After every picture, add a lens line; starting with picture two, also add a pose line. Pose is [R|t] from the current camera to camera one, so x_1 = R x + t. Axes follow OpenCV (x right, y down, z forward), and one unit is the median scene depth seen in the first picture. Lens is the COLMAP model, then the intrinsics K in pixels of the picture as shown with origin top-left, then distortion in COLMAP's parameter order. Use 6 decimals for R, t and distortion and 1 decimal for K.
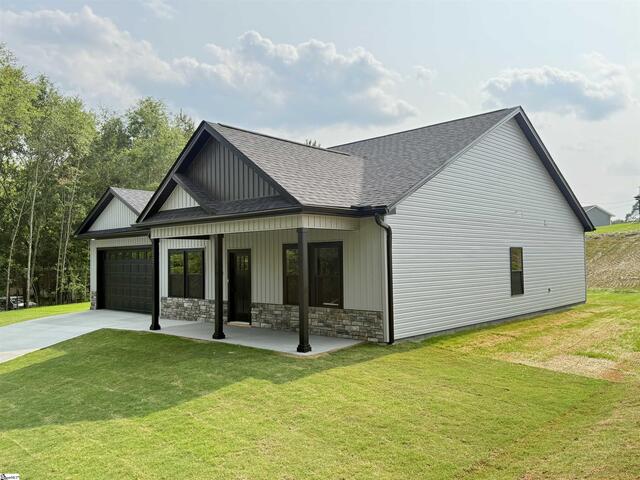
lens RADIAL K [[531.8, 0, 320.0], [0, 531.8, 240.0], [0, 0, 1]] dist [0.004346, 0.000514]
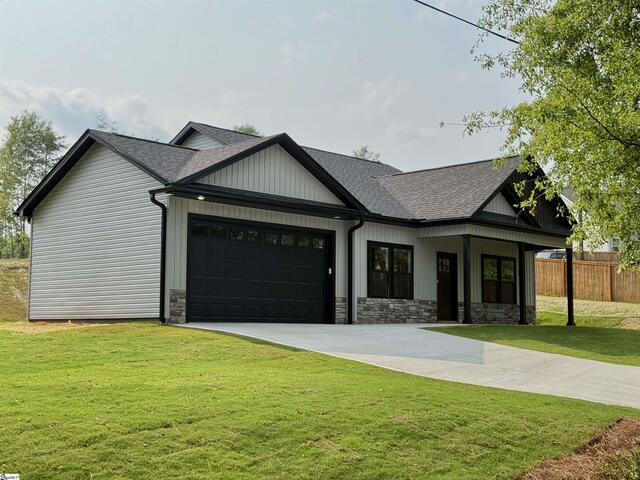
lens RADIAL K [[905.5, 0, 320.0], [0, 905.5, 240.0], [0, 0, 1]] dist [0.172611, 0.005650]
pose [[0.010010, 0.113528, 0.993484, -1.836130], [-0.042679, 0.992677, -0.113005, 0.195384], [-0.999039, -0.041269, 0.014782, 1.141975]]
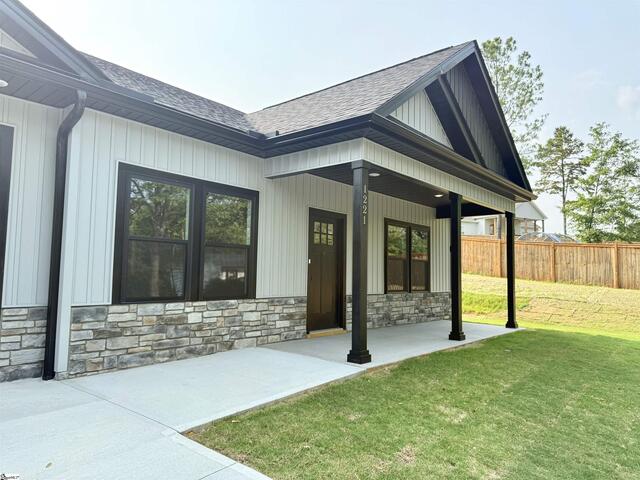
lens RADIAL K [[455.1, 0, 320.0], [0, 455.1, 240.0], [0, 0, 1]] dist [0.080128, -0.108188]
pose [[-0.052931, 0.092918, 0.994266, -0.627254], [-0.051742, 0.994069, -0.095654, 0.095161], [-0.997257, -0.056508, -0.047809, 0.959343]]
